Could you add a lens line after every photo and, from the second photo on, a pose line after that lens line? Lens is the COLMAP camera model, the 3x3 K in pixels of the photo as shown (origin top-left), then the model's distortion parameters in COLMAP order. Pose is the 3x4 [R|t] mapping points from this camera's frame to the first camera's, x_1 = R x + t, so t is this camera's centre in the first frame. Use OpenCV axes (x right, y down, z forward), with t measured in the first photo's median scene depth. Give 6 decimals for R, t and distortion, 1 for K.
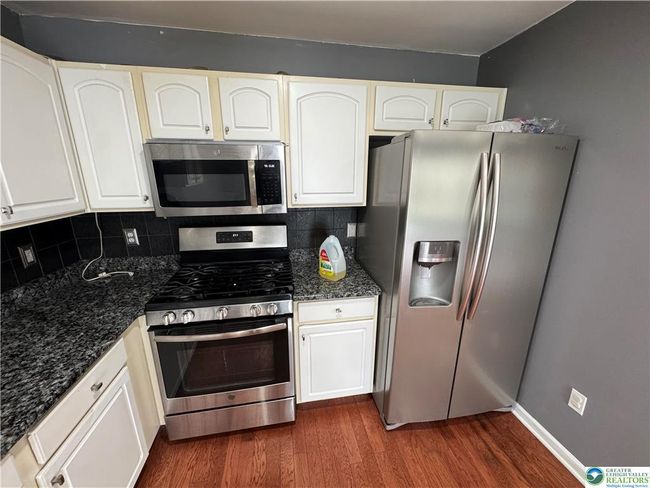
lens RADIAL K [[259.7, 0, 325.4], [0, 259.7, 243.5], [0, 0, 1]] dist [-0.003349, 0.000009]
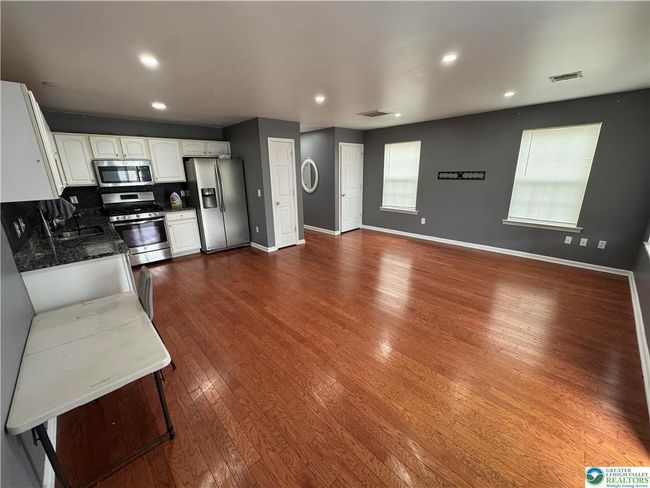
lens RADIAL K [[259.7, 0, 325.4], [0, 259.7, 243.5], [0, 0, 1]] dist [-0.003349, 0.000009]
pose [[0.834136, -0.165024, 0.526292, -0.195337], [0.162517, 0.985366, 0.051392, 0.698825], [-0.527072, 0.042664, 0.848749, -2.437245]]
